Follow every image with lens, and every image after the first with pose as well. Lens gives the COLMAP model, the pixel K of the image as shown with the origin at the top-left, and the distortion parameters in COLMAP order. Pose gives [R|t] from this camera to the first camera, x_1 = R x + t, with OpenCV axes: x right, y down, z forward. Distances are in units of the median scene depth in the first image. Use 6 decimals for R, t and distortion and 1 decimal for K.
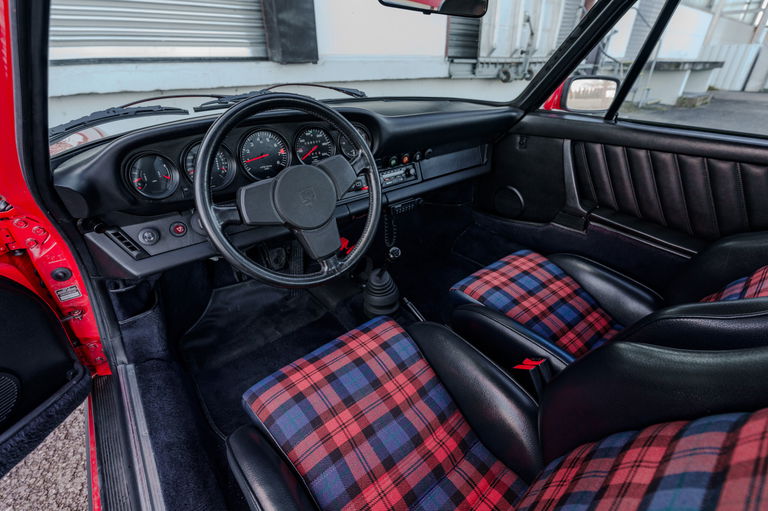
lens RADIAL K [[363.8, 0, 388.4], [0, 363.8, 258.3], [0, 0, 1]] dist [-0.005549, -0.002333]
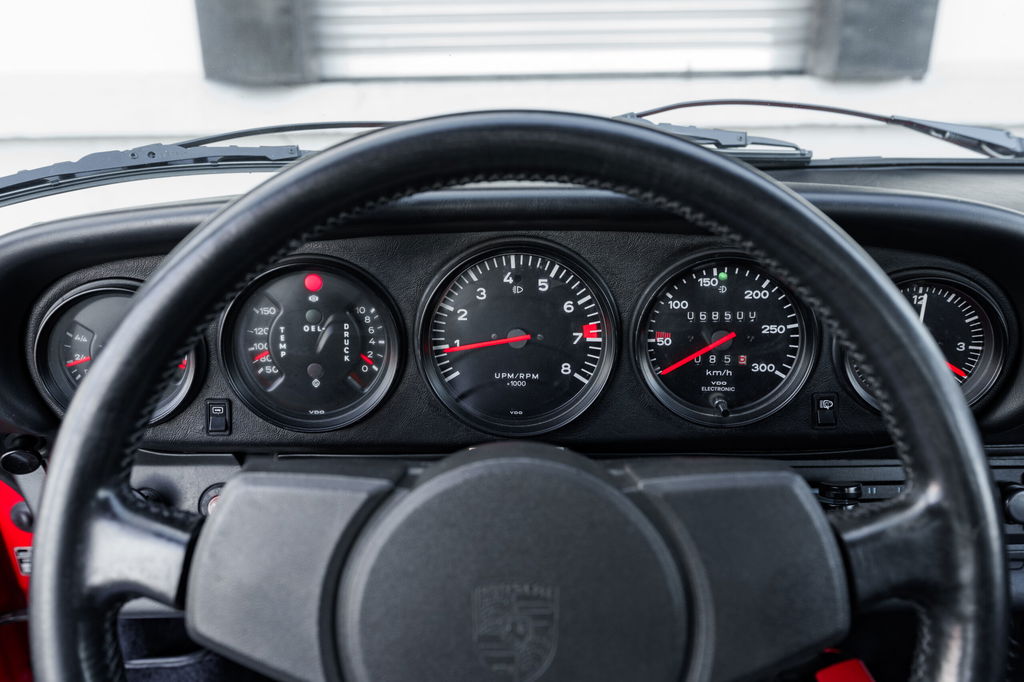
lens RADIAL K [[711.5, 0, 504.9], [0, 711.5, 337.9], [0, 0, 1]] dist [-0.009312, -0.001516]
pose [[0.766217, 0.205495, -0.608838, -0.024101], [-0.299566, 0.952458, -0.055527, -0.229549], [0.568482, 0.224933, 0.791349, 0.528091]]
